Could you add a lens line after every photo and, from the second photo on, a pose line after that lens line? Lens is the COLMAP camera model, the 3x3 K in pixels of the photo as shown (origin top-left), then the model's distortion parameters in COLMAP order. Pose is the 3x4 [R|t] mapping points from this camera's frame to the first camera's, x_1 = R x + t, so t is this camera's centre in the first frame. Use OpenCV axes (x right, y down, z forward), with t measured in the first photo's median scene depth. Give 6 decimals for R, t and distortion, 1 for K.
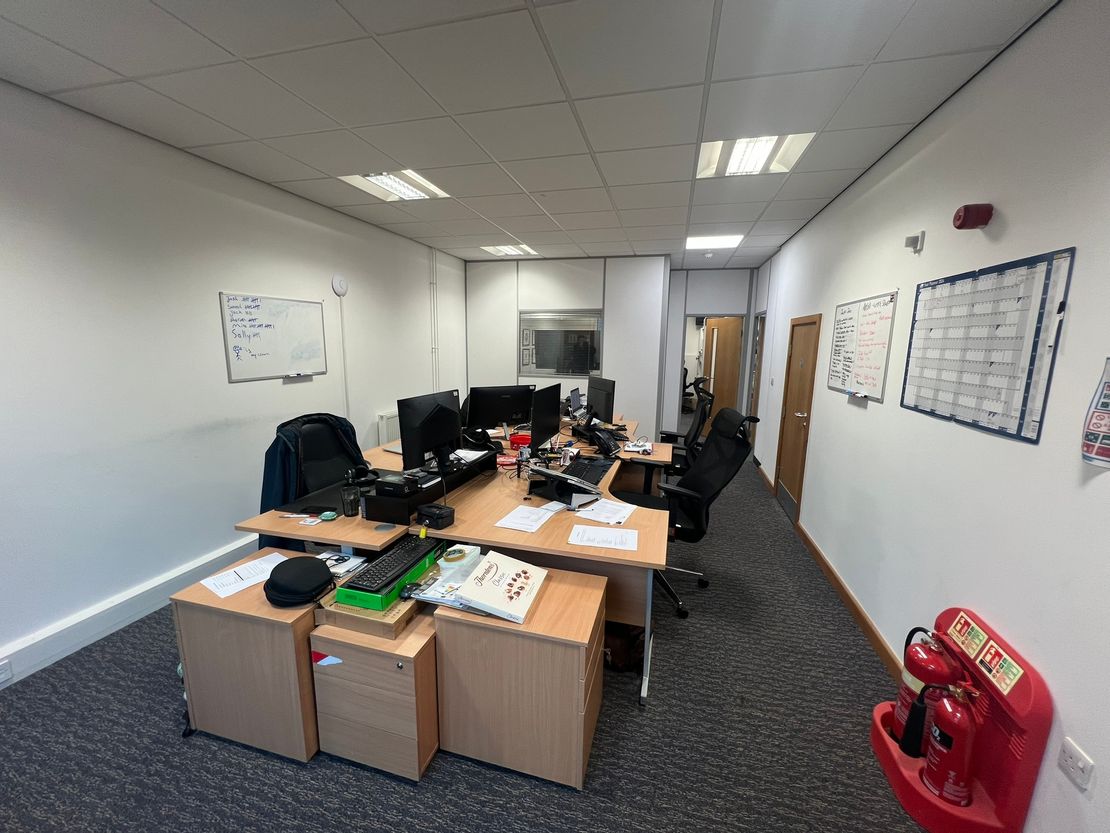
lens RADIAL K [[443.7, 0, 553.5], [0, 443.7, 413.2], [0, 0, 1]] dist [-0.001034, 0.000013]
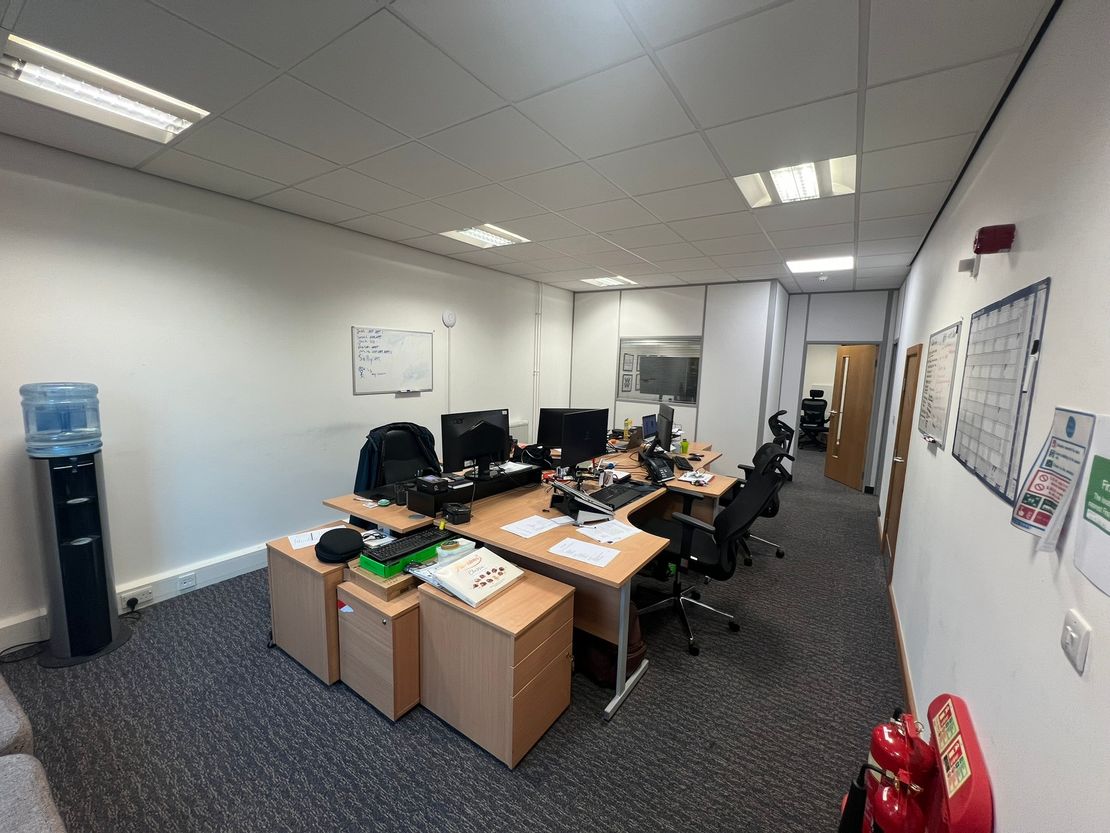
lens RADIAL K [[443.7, 0, 553.5], [0, 443.7, 413.2], [0, 0, 1]] dist [-0.001034, 0.000013]
pose [[0.945044, 0.054831, -0.322312, 0.349816], [-0.071336, 0.996666, -0.039611, -0.007512], [0.319065, 0.060427, 0.945804, -0.059656]]
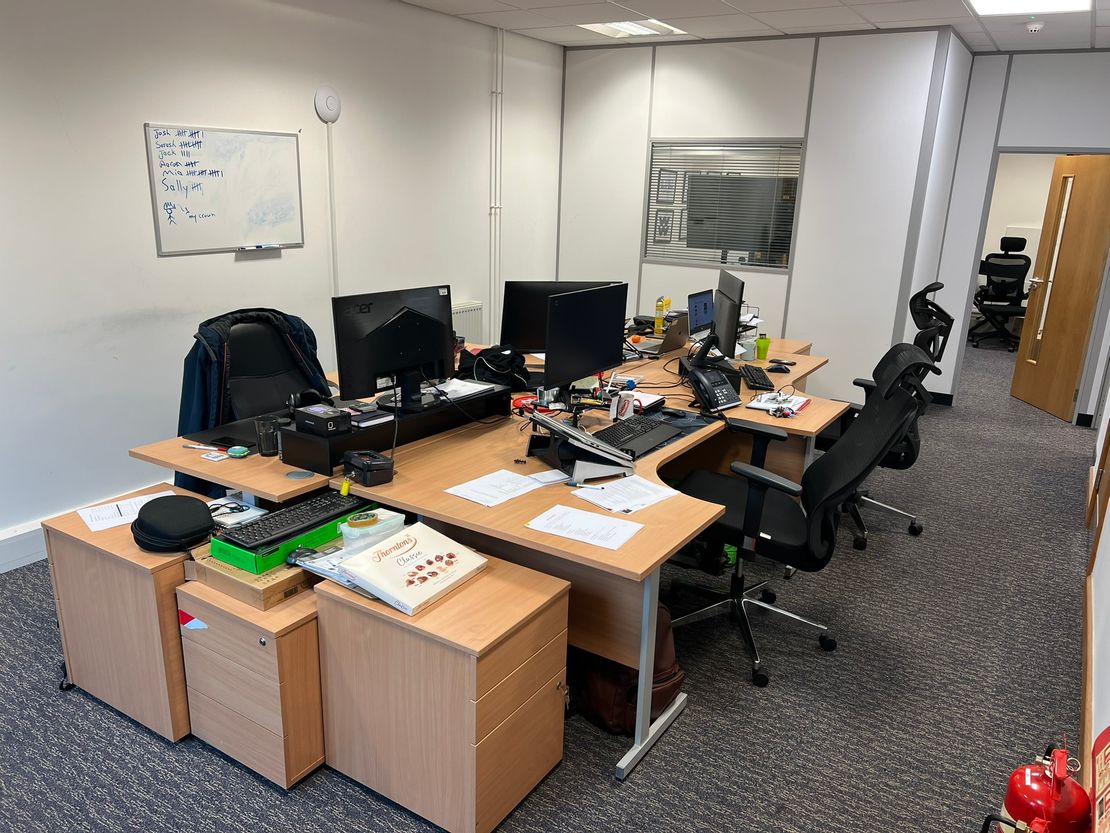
lens RADIAL K [[832.0, 0, 555.0], [0, 832.0, 416.5], [0, 0, 1]] dist [0.059613, -0.074416]
pose [[0.956366, 0.097600, -0.275388, 0.372104], [-0.066318, 0.990469, 0.120723, -0.027814], [0.284545, -0.097193, 0.953723, -0.166904]]
